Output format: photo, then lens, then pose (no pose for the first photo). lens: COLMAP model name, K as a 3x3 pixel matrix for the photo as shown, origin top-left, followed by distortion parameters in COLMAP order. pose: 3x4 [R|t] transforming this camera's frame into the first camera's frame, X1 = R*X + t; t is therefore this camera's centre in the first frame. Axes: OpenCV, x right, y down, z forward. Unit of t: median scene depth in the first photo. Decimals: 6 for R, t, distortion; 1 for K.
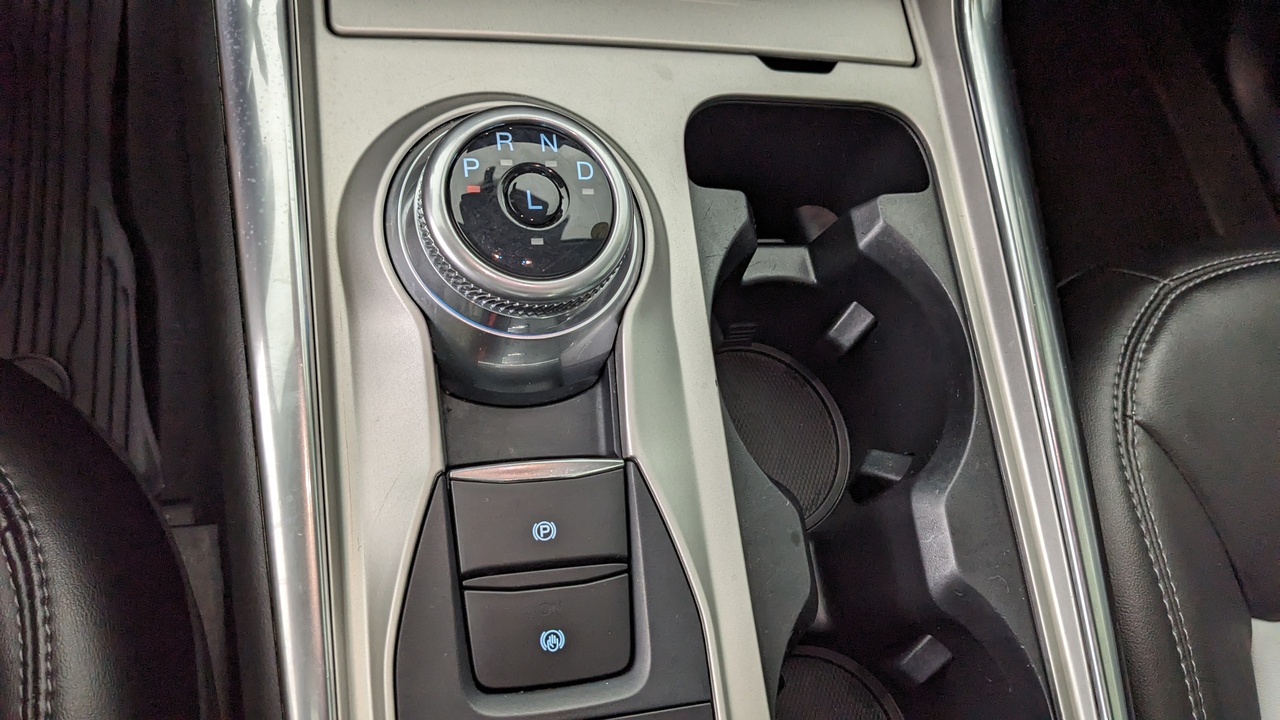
lens RADIAL K [[1007.0, 0, 645.3], [0, 1007.0, 364.0], [0, 0, 1]] dist [0.059227, -0.103528]
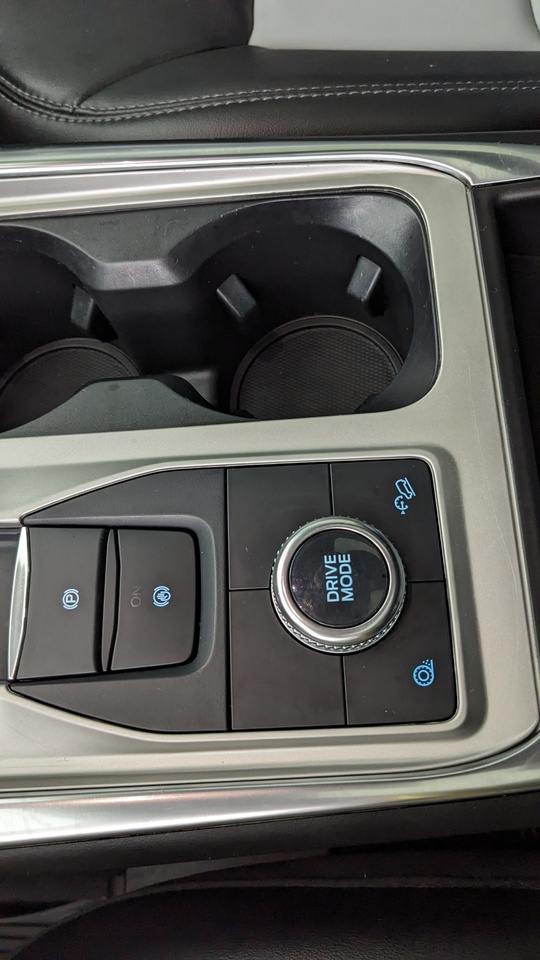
lens RADIAL K [[755.2, 0, 270.0], [0, 755.2, 480.0], [0, 0, 1]] dist [0.059227, -0.103528]
pose [[0.070873, -0.996791, 0.037213, 0.016509], [0.978598, 0.076709, 0.190950, 0.170327], [-0.193192, 0.022884, 0.980894, 0.073481]]
